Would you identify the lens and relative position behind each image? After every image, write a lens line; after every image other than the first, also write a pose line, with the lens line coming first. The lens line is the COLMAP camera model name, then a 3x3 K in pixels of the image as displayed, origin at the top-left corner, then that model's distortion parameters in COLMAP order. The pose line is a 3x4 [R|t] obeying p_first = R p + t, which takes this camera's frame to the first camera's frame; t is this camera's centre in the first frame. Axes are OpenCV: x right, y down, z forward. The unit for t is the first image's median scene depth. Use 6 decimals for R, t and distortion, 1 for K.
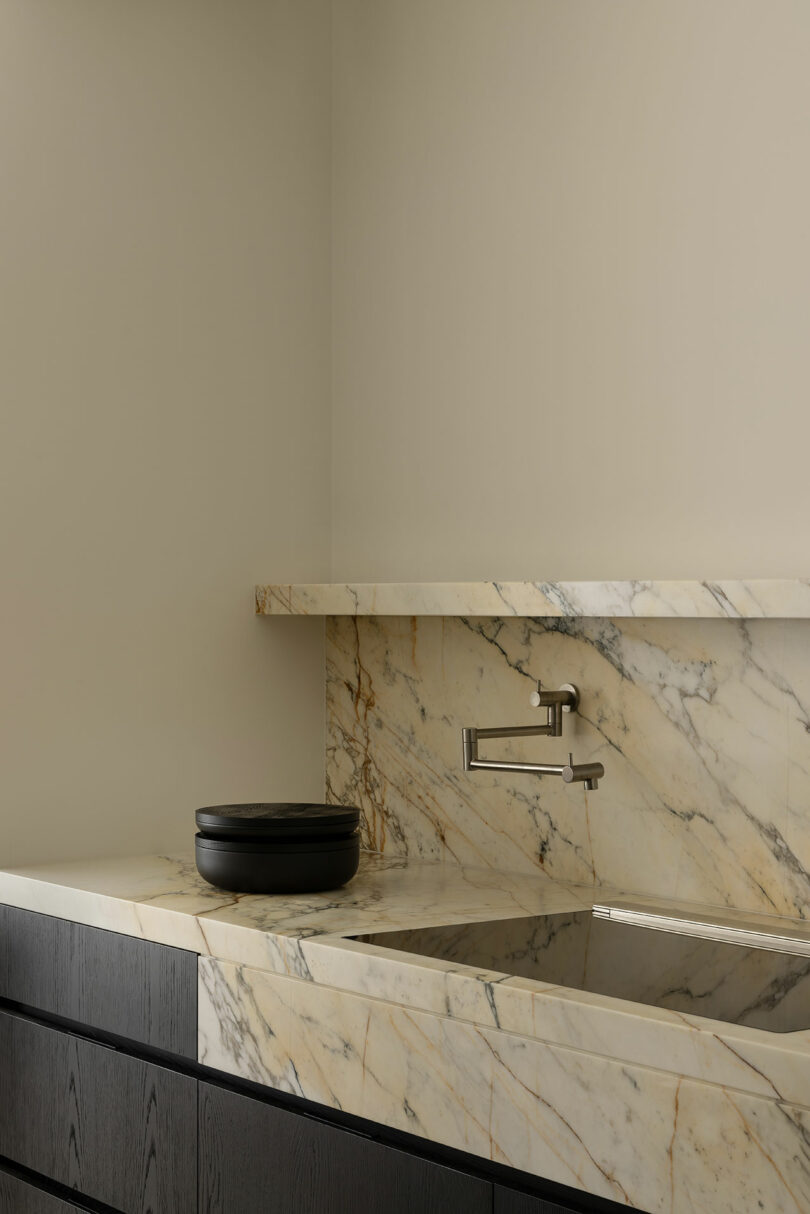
lens RADIAL K [[2097.3, 0, 398.8], [0, 2097.3, 610.7], [0, 0, 1]] dist [0.033798, 0.000000]
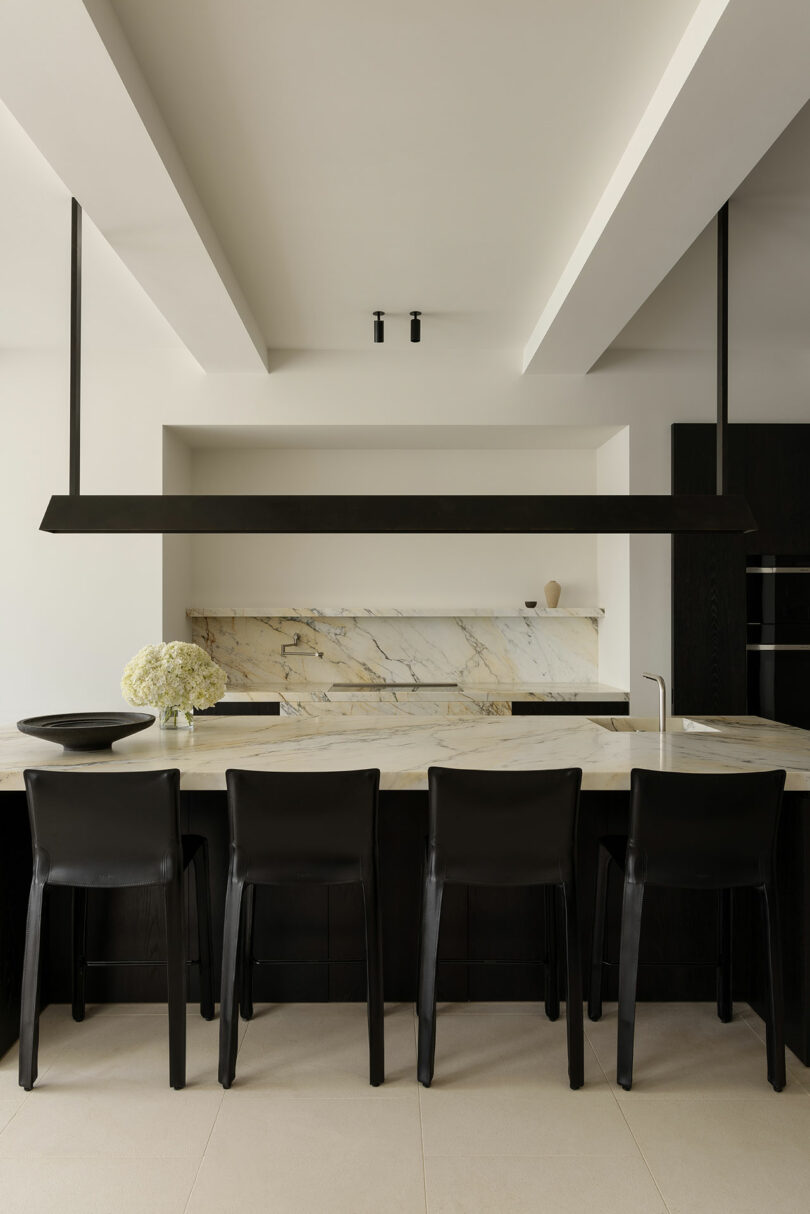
lens RADIAL K [[866.3, 0, 395.3], [0, 866.3, 603.9], [0, 0, 1]] dist [0.026967, 0.001513]
pose [[0.602989, 0.001664, 0.797748, -1.124914], [0.002661, 0.999988, -0.004098, -0.014225], [-0.797745, 0.004594, 0.602978, -0.152433]]
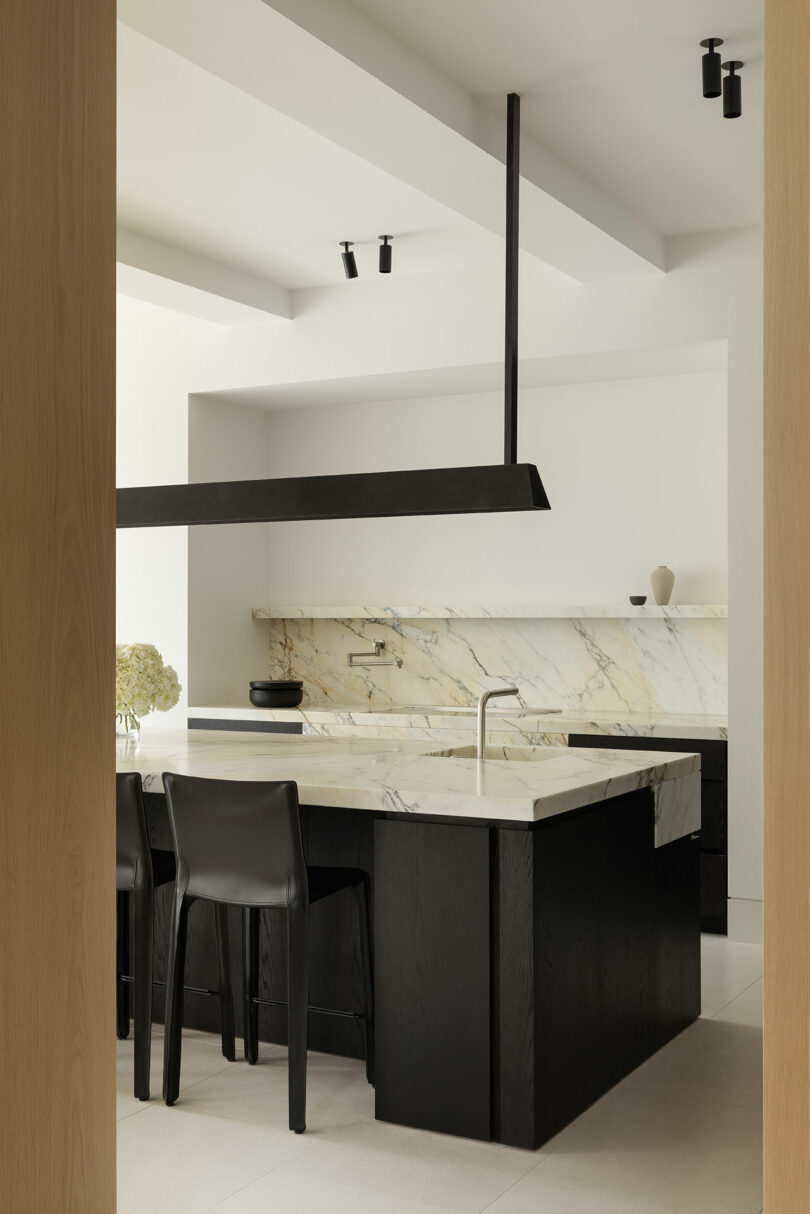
lens RADIAL K [[1451.7, 0, 386.4], [0, 1451.7, 567.4], [0, 0, 1]] dist [0.069184, 0.000000]
pose [[0.922212, 0.005598, 0.386644, -0.741869], [0.006749, 0.999510, -0.030567, -0.006278], [-0.386626, 0.030799, 0.921722, -0.989031]]
